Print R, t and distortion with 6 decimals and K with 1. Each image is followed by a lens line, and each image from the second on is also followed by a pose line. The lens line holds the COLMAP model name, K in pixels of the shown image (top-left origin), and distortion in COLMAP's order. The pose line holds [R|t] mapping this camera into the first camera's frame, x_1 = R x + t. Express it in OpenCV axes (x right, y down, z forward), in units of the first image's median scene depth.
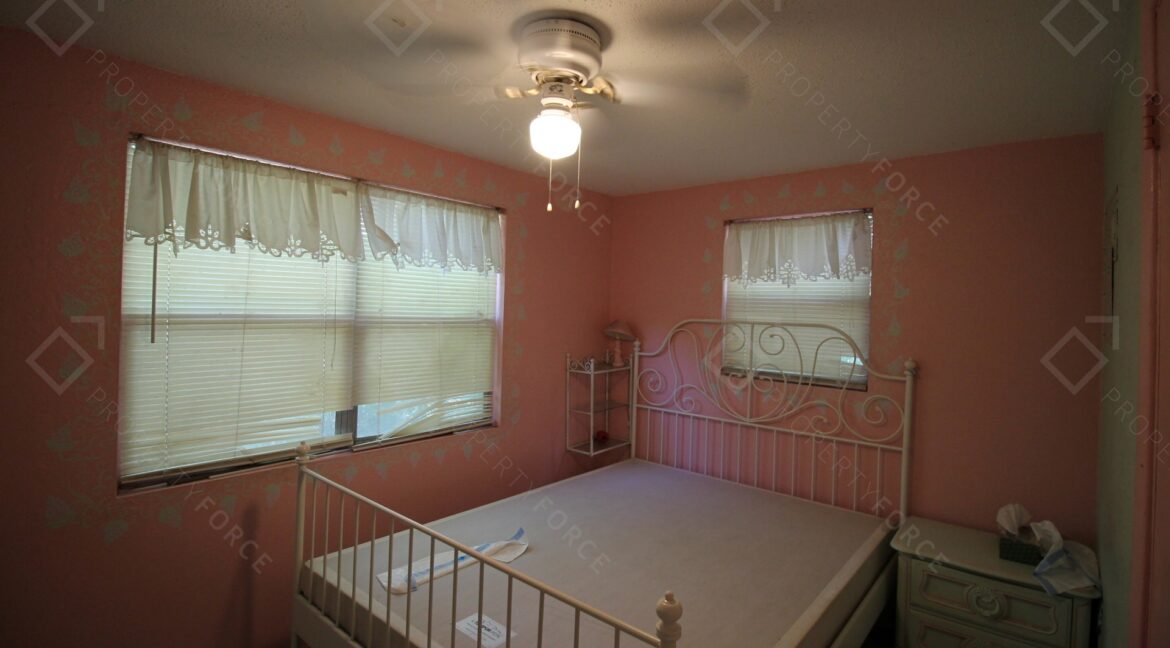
lens RADIAL K [[551.0, 0, 594.1], [0, 551.0, 310.2], [0, 0, 1]] dist [-0.001805, -0.011903]
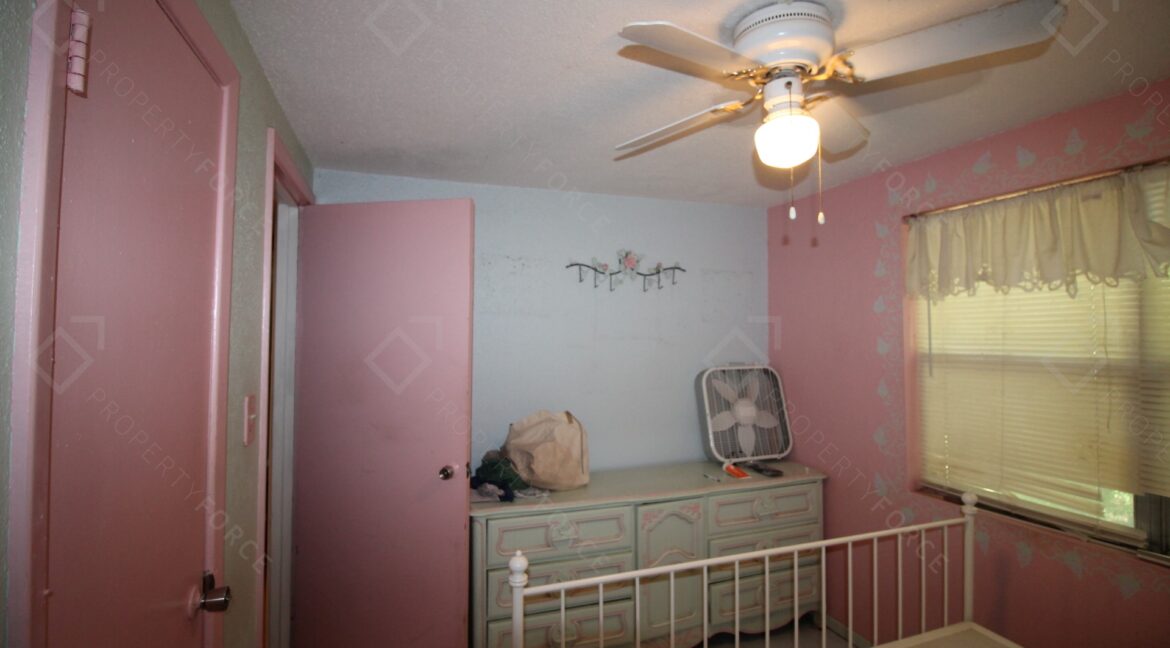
lens RADIAL K [[551.0, 0, 594.1], [0, 551.0, 310.2], [0, 0, 1]] dist [-0.001805, -0.011903]
pose [[-0.493547, -0.065767, -0.867229, 0.573822], [-0.017391, 0.997684, -0.065763, 0.004267], [0.869545, -0.017375, -0.493547, 0.831841]]
